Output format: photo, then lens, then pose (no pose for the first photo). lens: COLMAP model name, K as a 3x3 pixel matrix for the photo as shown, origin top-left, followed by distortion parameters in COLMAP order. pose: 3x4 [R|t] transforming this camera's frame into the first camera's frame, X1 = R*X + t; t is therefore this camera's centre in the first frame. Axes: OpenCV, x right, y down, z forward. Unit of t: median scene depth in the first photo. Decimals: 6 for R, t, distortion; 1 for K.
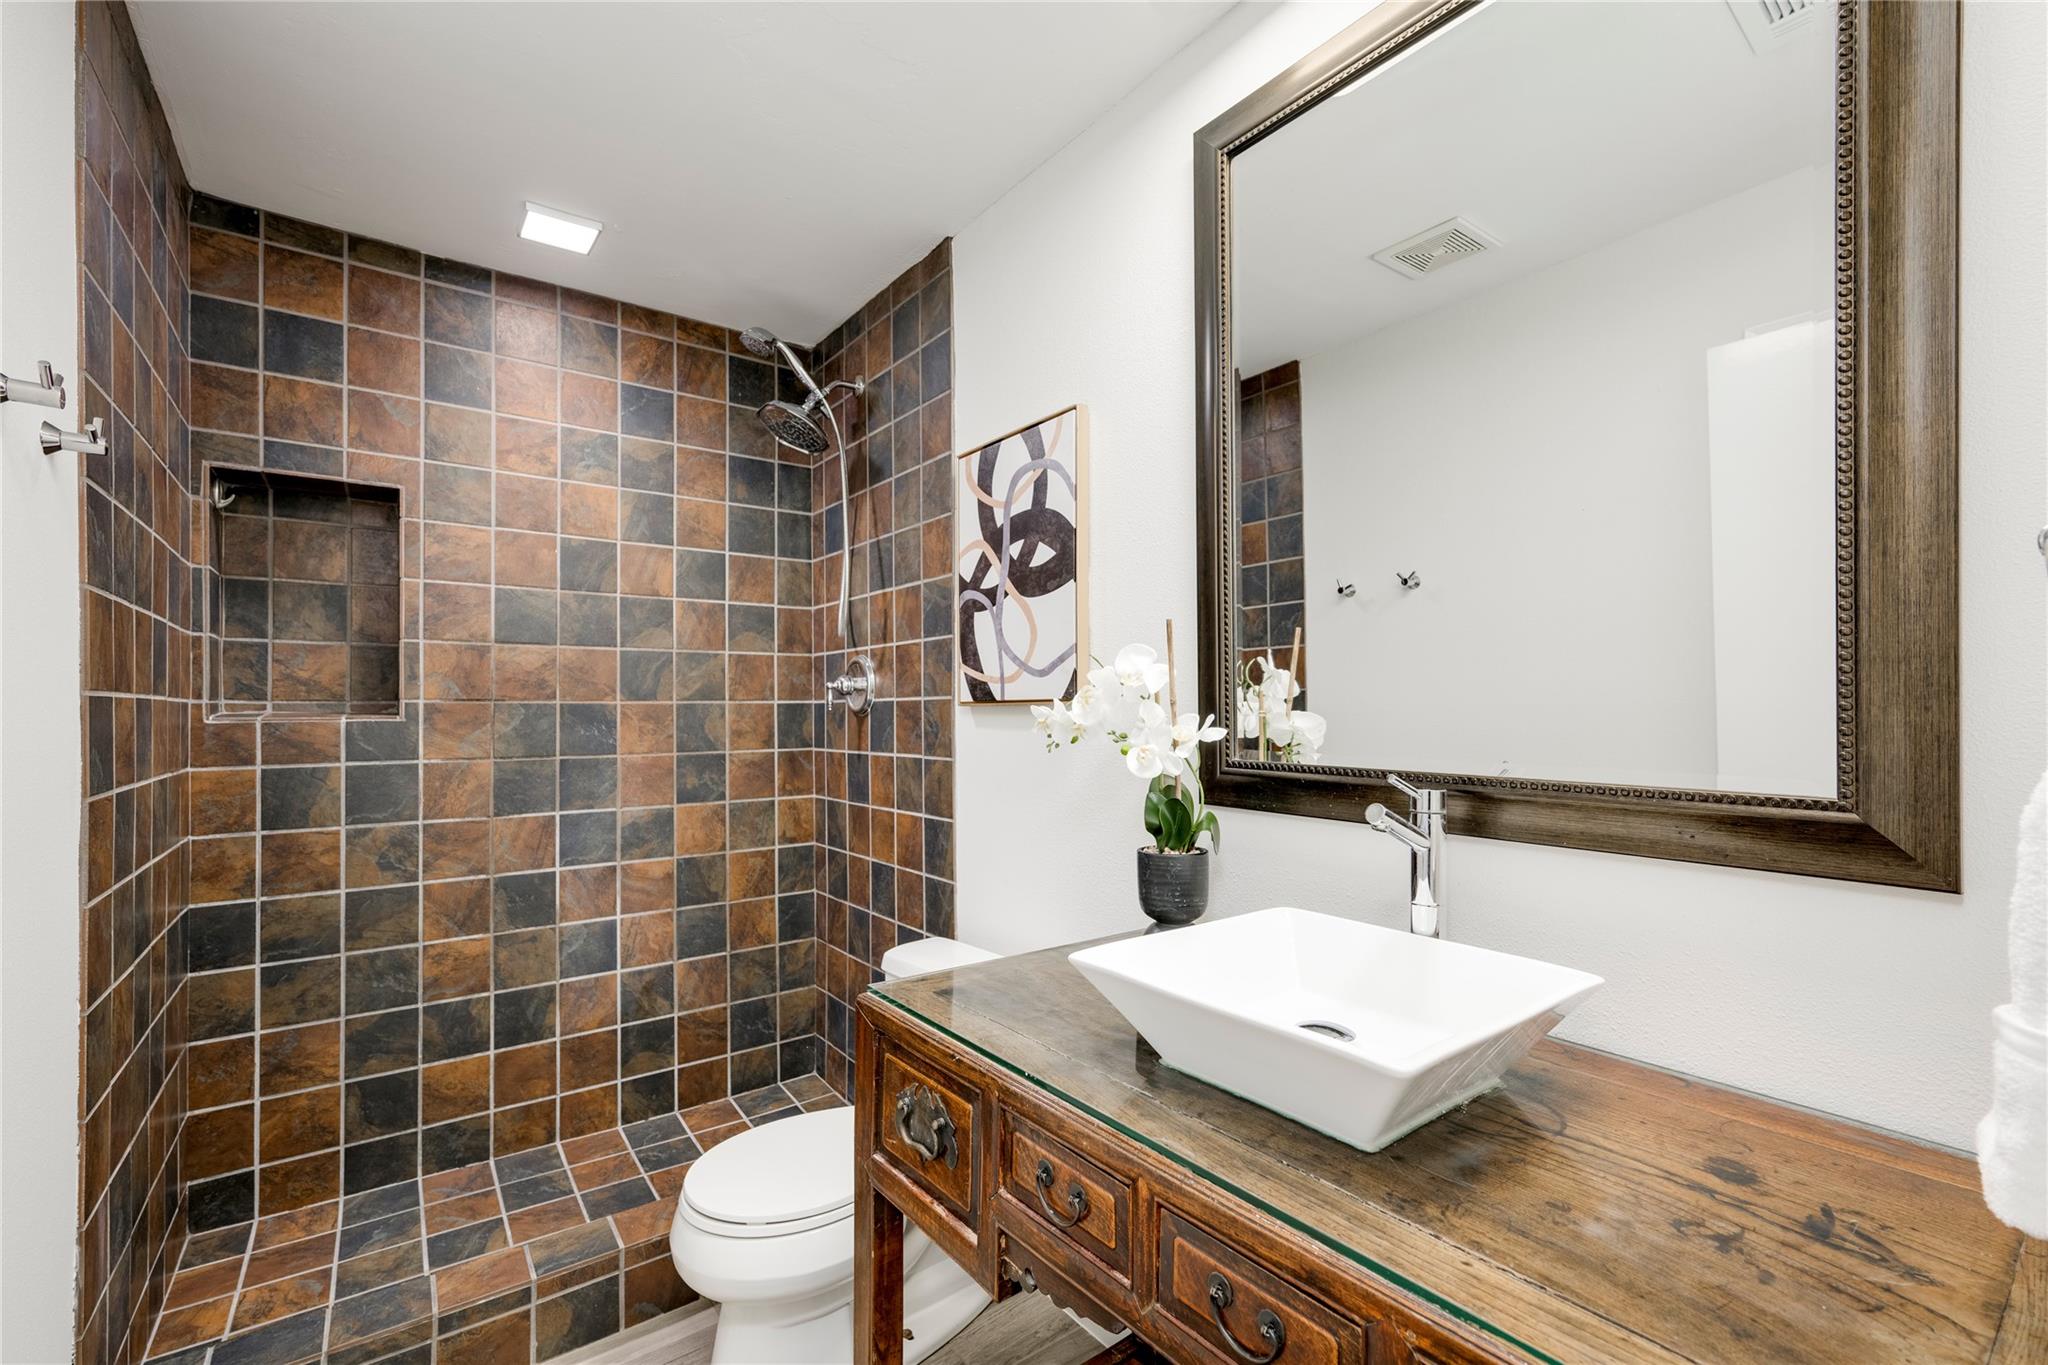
lens RADIAL K [[875.0, 0, 1081.0], [0, 875.0, 704.8], [0, 0, 1]] dist [0.000433, 0.000155]
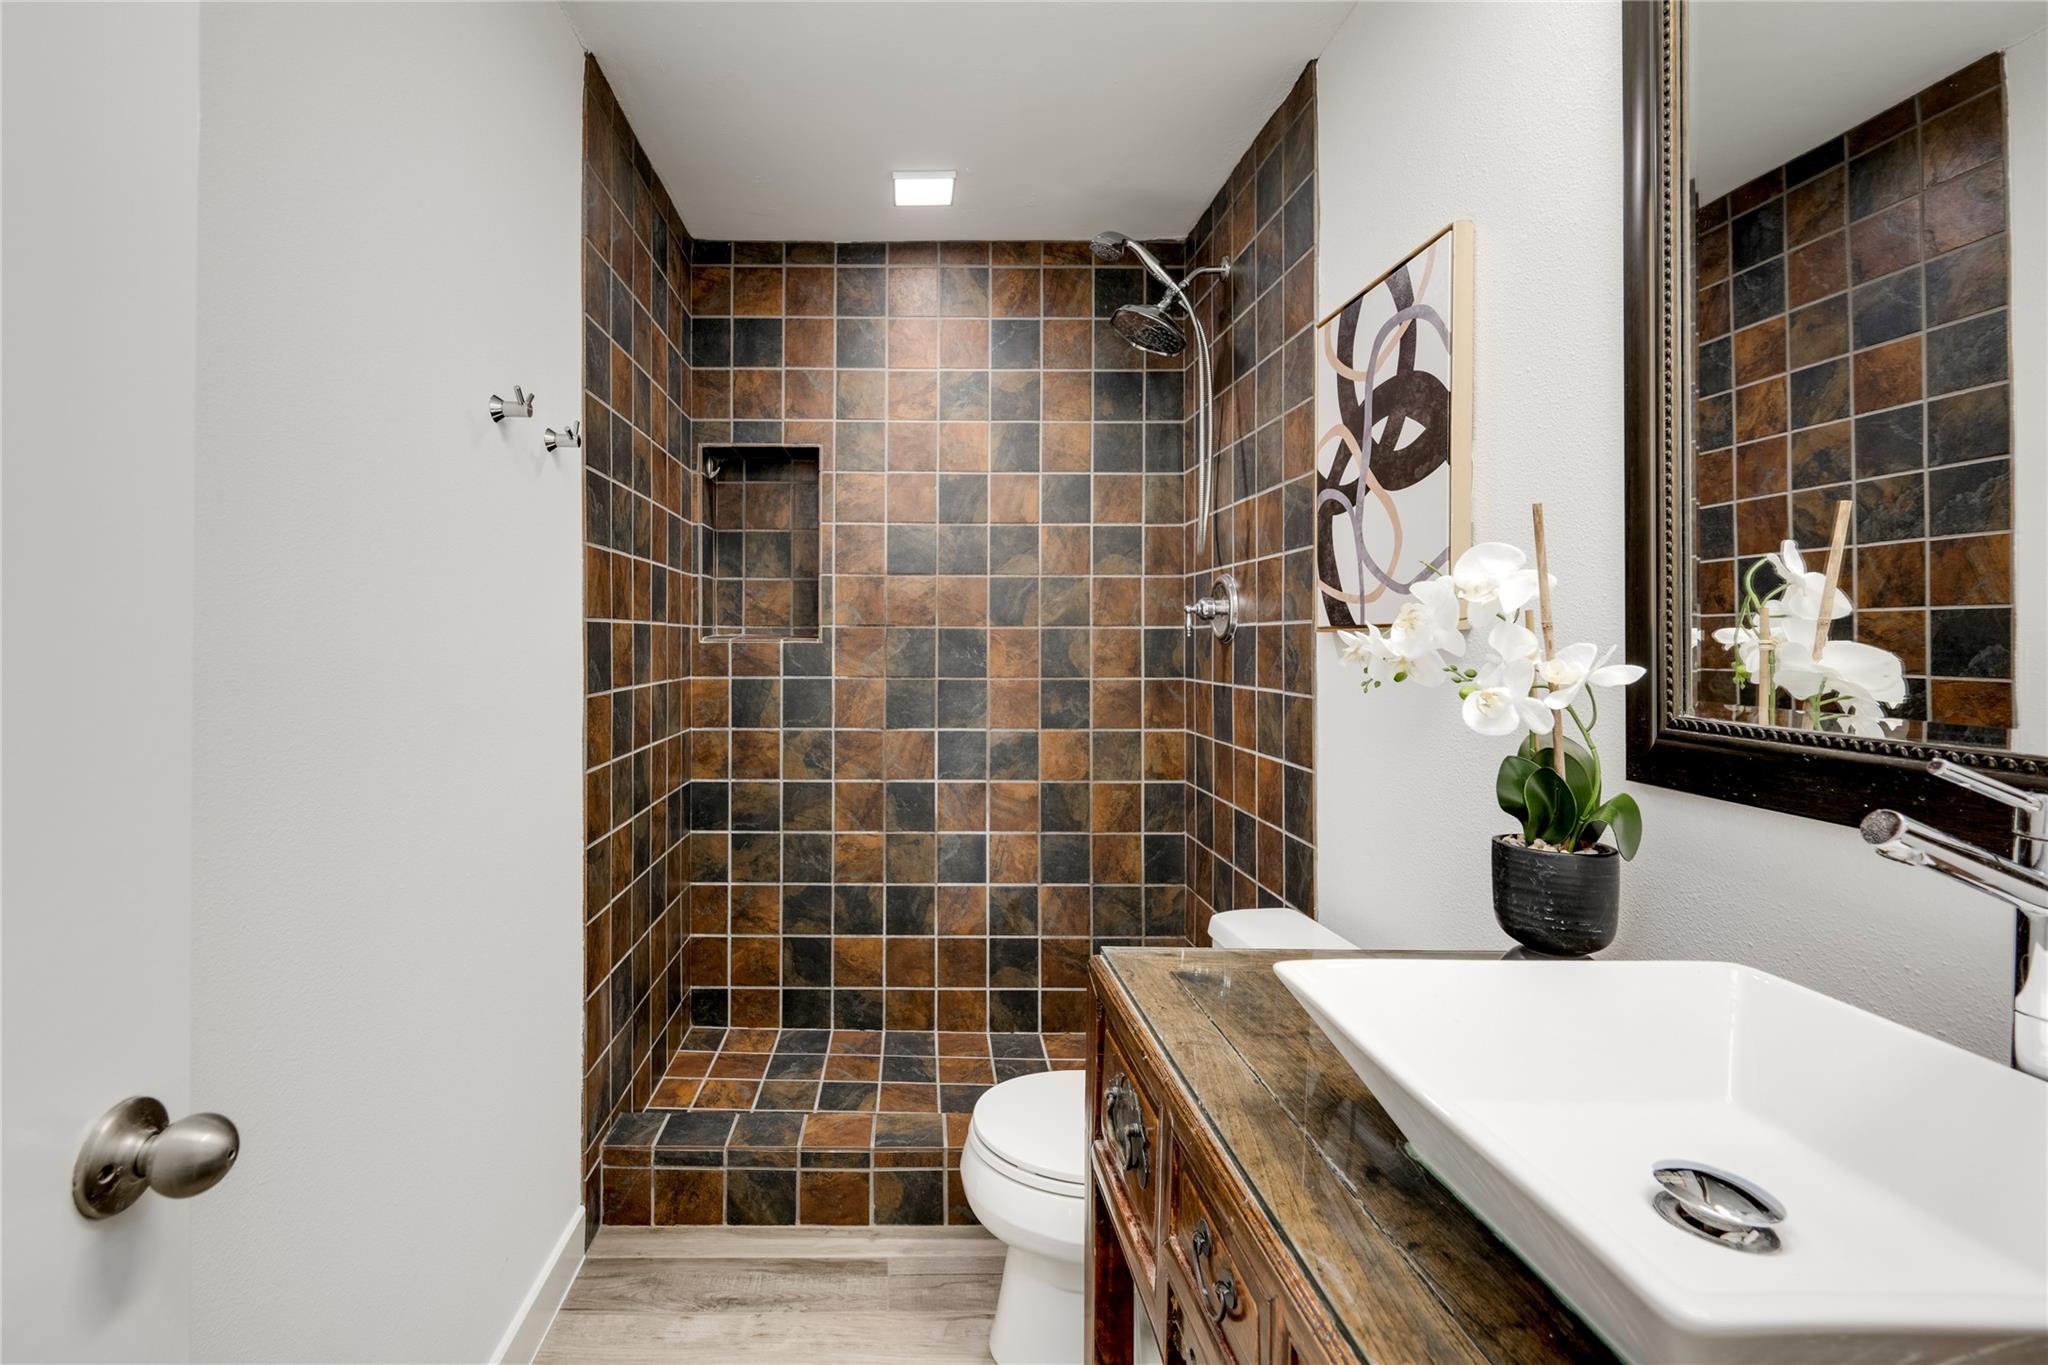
lens RADIAL K [[931.5, 0, 1023.3], [0, 931.5, 642.3], [0, 0, 1]] dist [-0.003838, -0.000665]
pose [[0.785289, 0.009222, -0.619060, 0.202423], [-0.003066, 0.999935, 0.011006, 0.002548], [0.619122, -0.006745, 0.785266, 0.162163]]
